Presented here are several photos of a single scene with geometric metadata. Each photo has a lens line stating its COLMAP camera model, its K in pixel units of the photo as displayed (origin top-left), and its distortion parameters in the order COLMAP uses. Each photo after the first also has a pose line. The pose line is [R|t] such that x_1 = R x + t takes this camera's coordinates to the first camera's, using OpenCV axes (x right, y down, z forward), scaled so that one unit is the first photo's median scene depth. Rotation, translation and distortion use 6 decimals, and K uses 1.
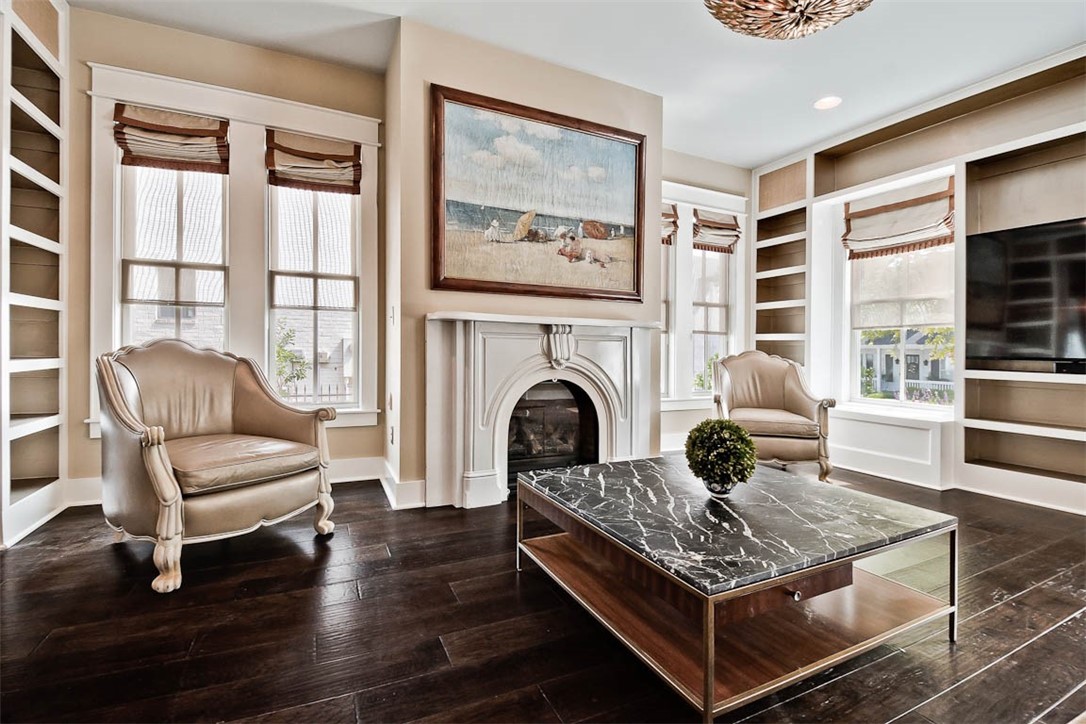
lens RADIAL K [[493.5, 0, 548.4], [0, 493.5, 360.9], [0, 0, 1]] dist [-0.001529, -0.005831]
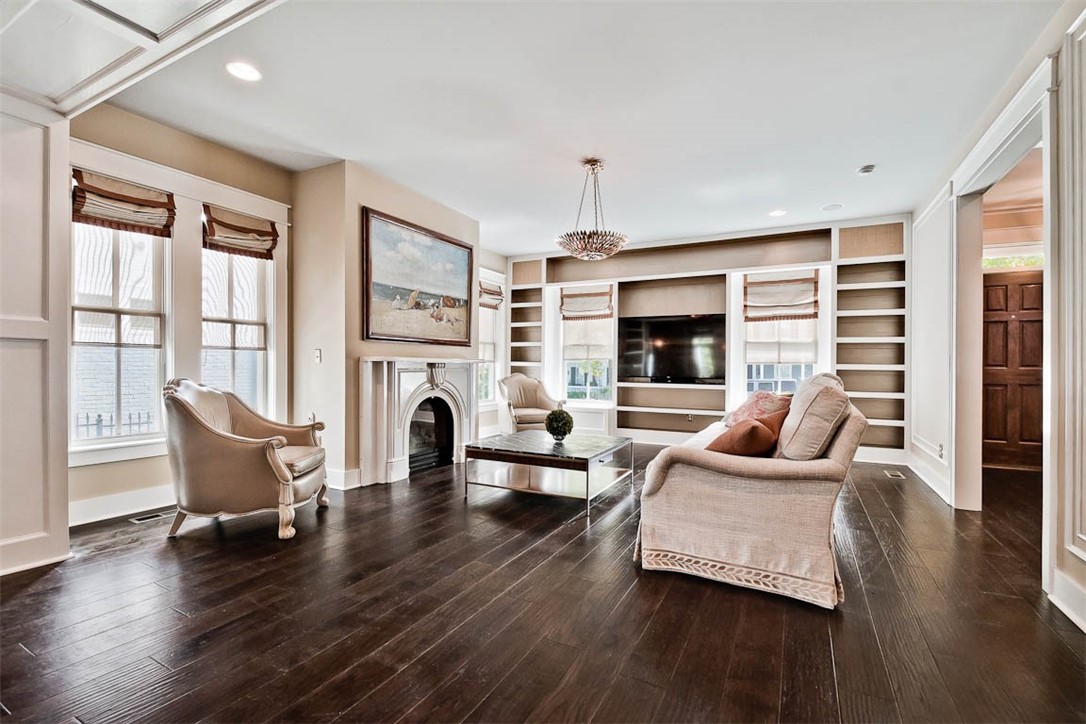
lens RADIAL K [[493.5, 0, 540.7], [0, 493.5, 363.3], [0, 0, 1]] dist [-0.001529, -0.005831]
pose [[0.814076, -0.009399, 0.580683, -0.587872], [0.022244, 0.999640, -0.015005, -0.035420], [-0.580333, 0.025132, 0.813992, -0.467370]]
